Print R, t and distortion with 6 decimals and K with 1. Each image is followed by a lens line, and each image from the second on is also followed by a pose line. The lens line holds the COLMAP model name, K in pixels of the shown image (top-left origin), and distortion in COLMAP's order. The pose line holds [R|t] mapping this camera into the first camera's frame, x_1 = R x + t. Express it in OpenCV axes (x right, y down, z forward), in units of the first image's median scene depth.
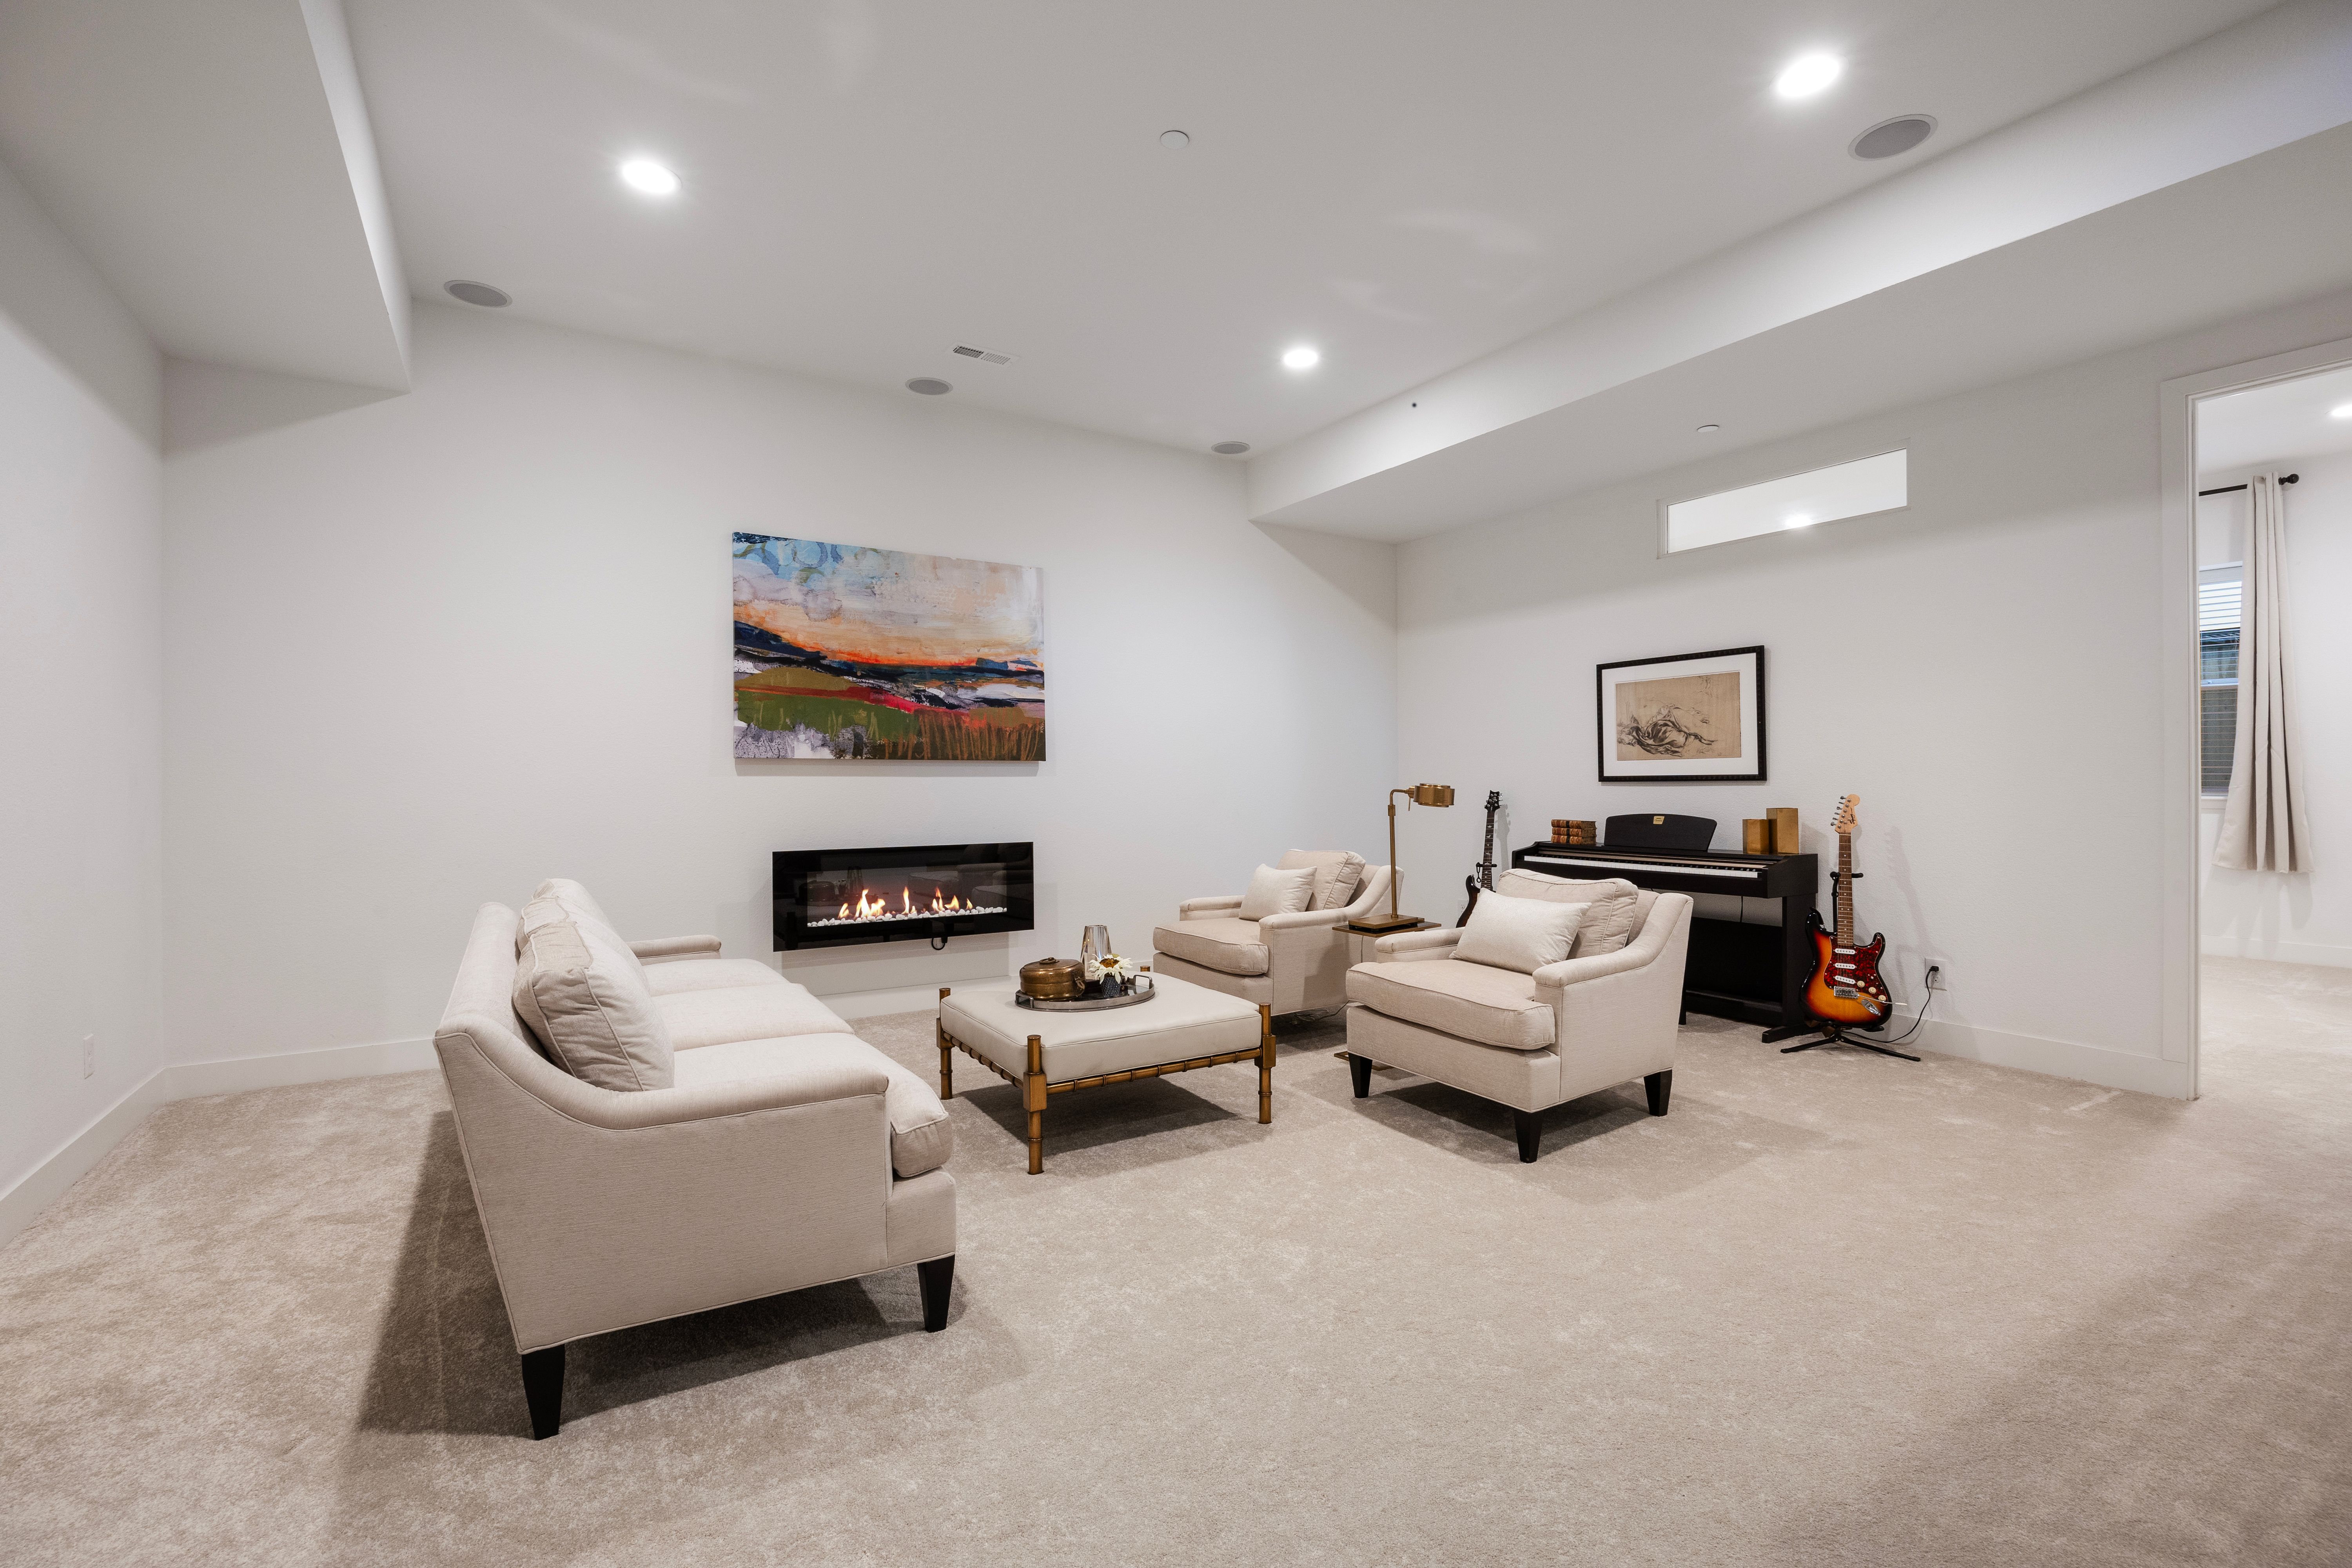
lens RADIAL K [[1071.7, 0, 1176.8], [0, 1071.7, 777.0], [0, 0, 1]] dist [-0.011808, 0.000929]
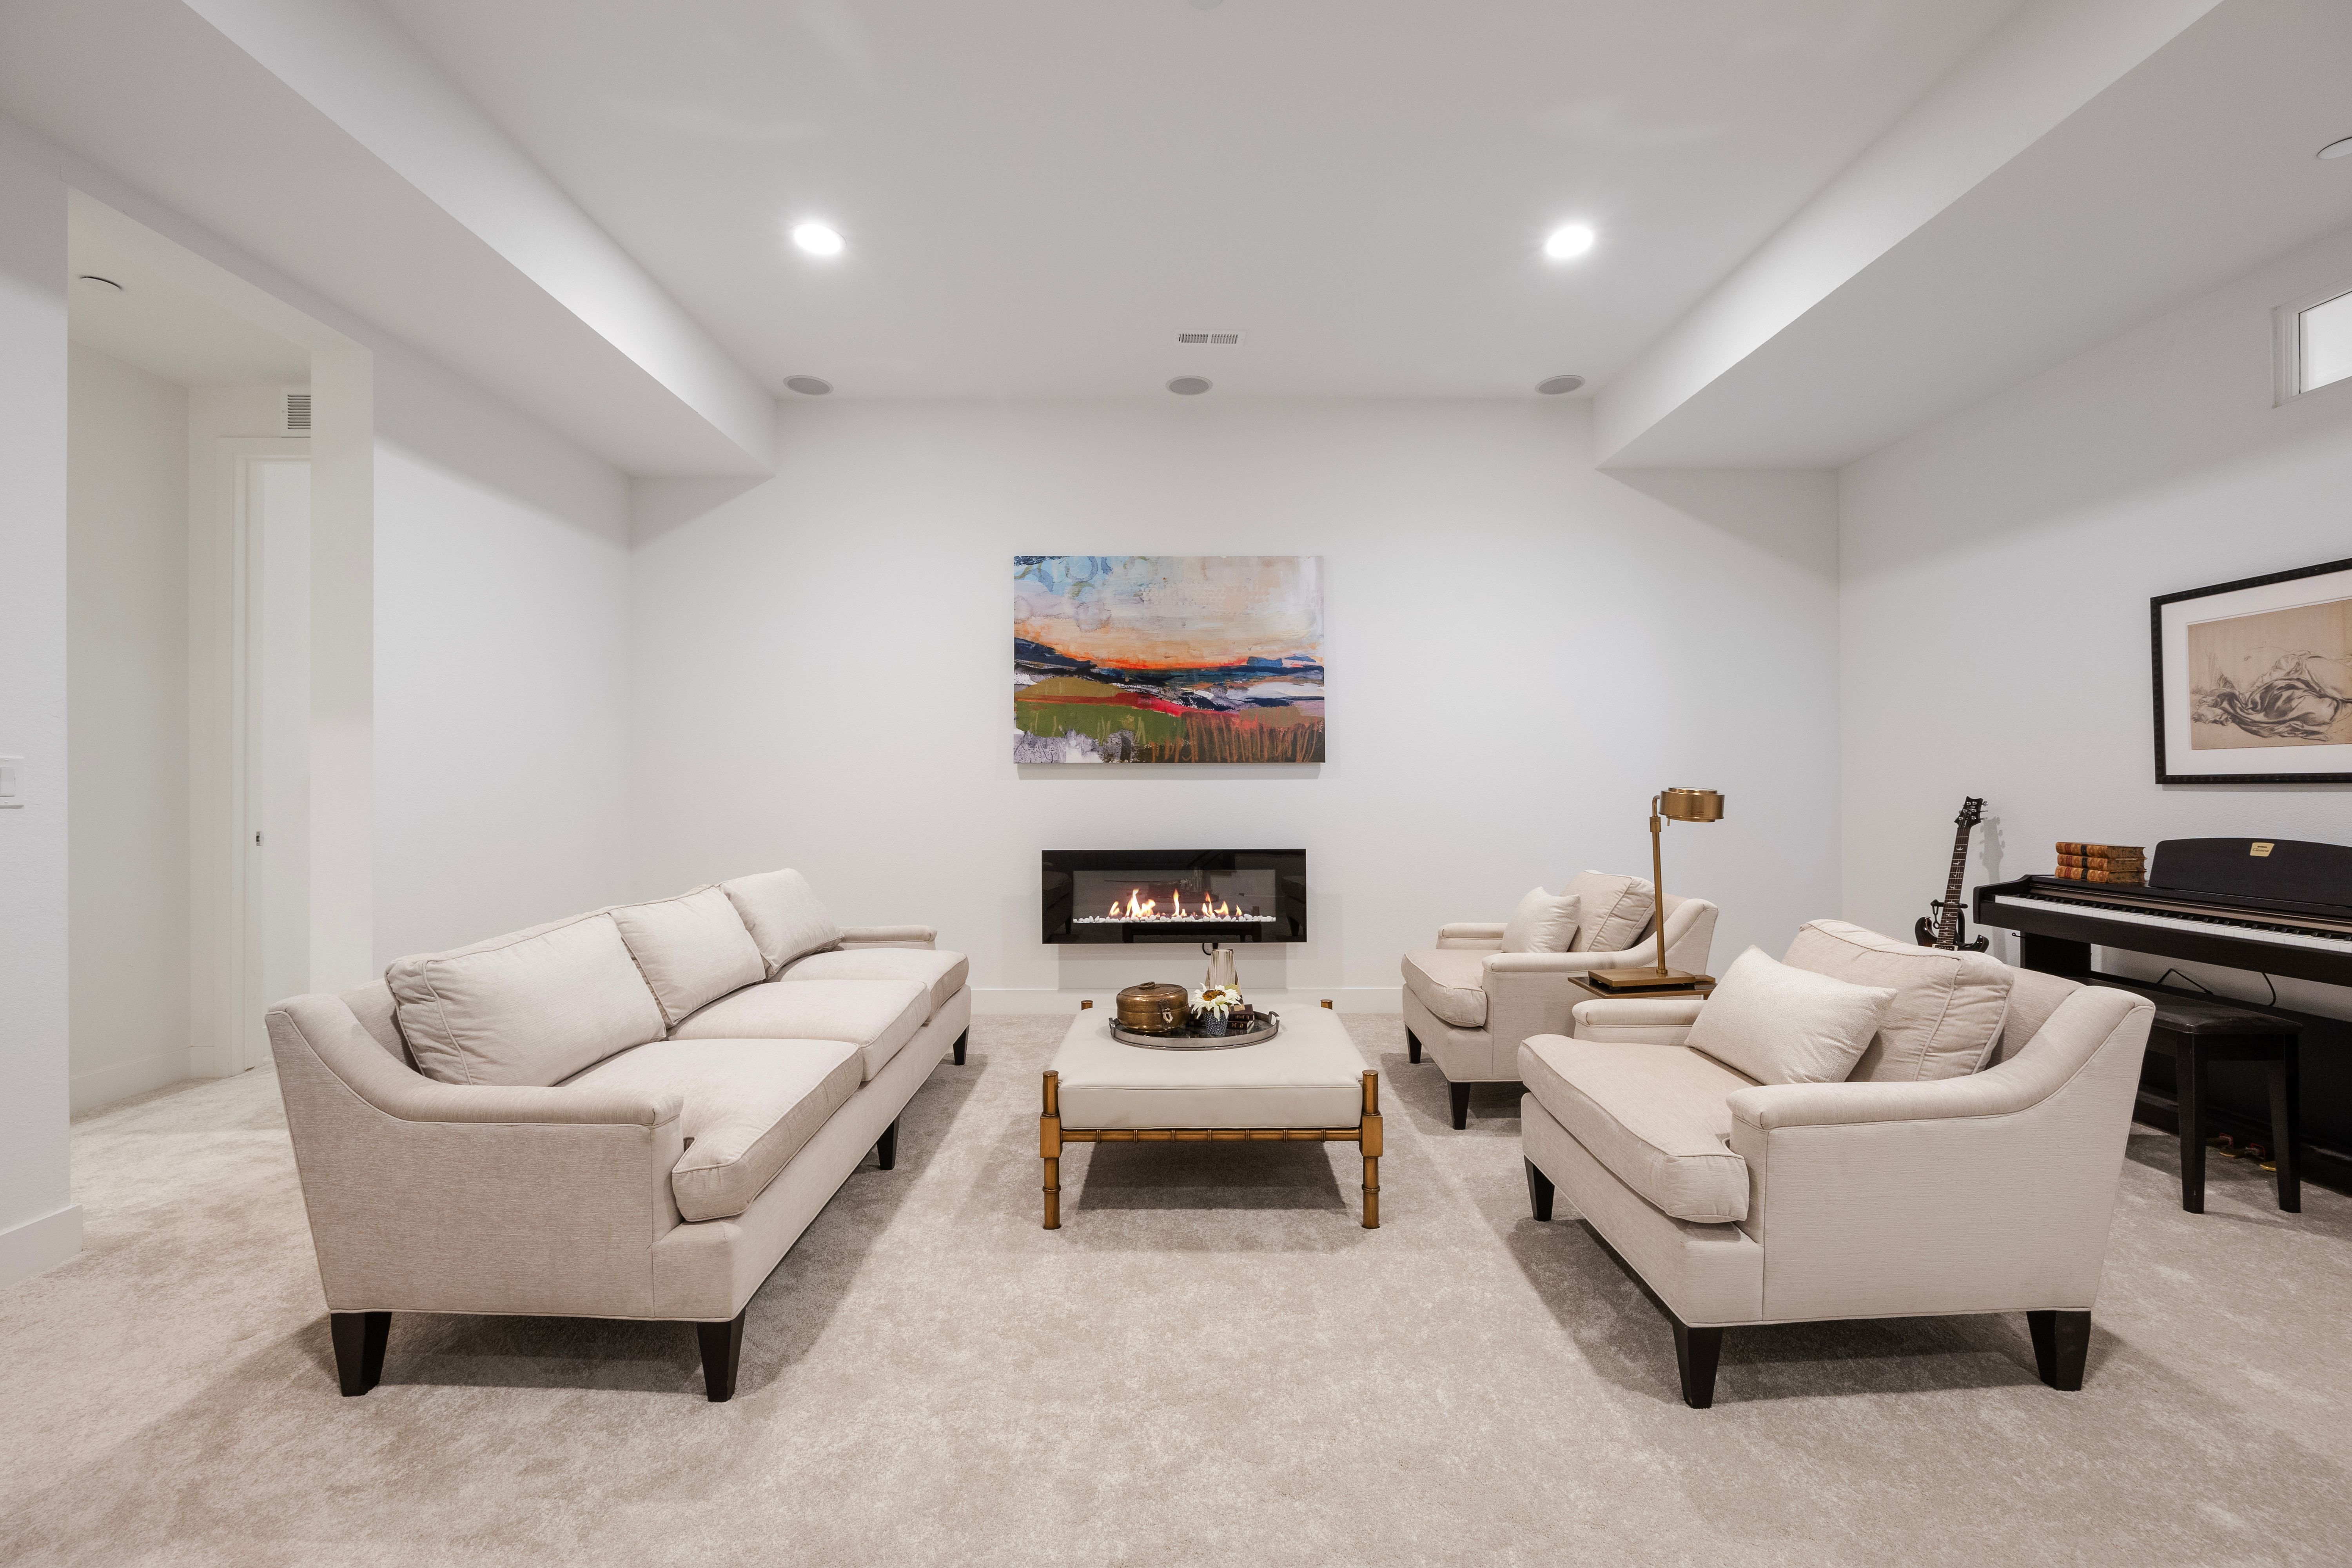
lens RADIAL K [[977.6, 0, 1141.5], [0, 977.6, 780.4], [0, 0, 1]] dist [-0.001653, 0.000072]
pose [[0.841850, -0.002866, -0.539704, 0.221632], [0.003300, 0.999995, -0.000163, 0.000326], [0.539702, -0.001644, 0.841855, 0.216424]]
